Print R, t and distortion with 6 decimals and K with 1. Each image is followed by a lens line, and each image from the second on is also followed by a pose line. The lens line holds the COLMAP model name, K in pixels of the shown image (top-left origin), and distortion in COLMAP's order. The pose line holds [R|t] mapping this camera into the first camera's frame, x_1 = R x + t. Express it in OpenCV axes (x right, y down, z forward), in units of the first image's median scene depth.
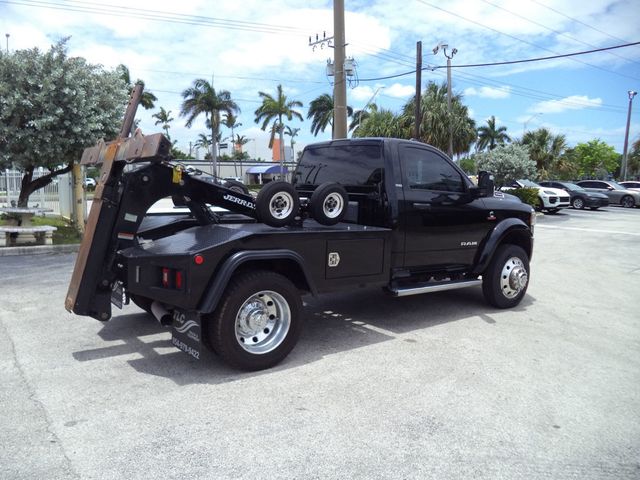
lens RADIAL K [[530.6, 0, 330.0], [0, 530.6, 240.1], [0, 0, 1]] dist [-0.023105, -0.011445]
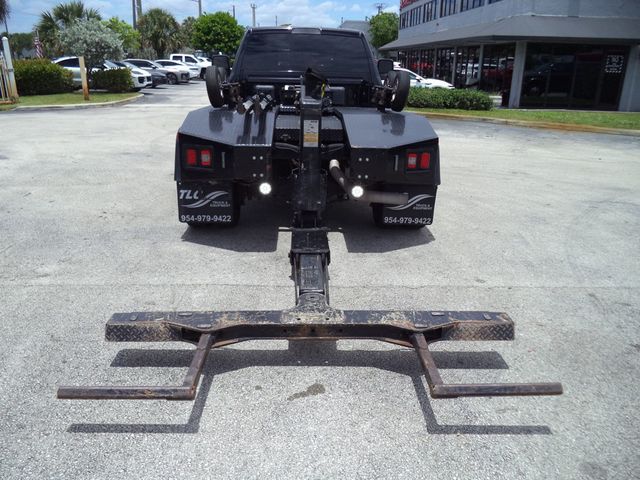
lens RADIAL K [[530.6, 0, 330.0], [0, 530.6, 240.1], [0, 0, 1]] dist [-0.023105, -0.011445]
pose [[0.562649, -0.261836, 0.784135, -0.255351], [0.082135, 0.961529, 0.262136, -0.014976], [-0.822606, -0.083085, 0.562510, 0.093860]]
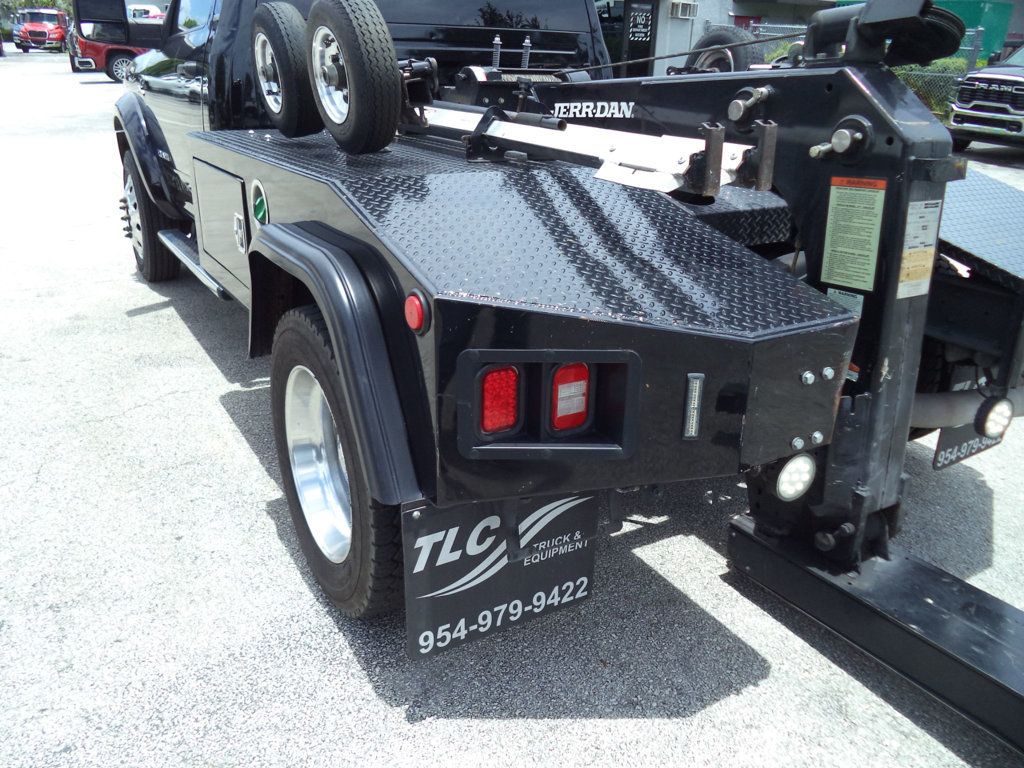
lens RADIAL K [[832.6, 0, 509.9], [0, 832.6, 386.2], [0, 0, 1]] dist [-0.032377, 0.010466]
pose [[0.120170, -0.389390, 0.913200, -0.178237], [0.089754, 0.920360, 0.380632, -0.025192], [-0.988688, 0.036223, 0.145549, 0.249259]]
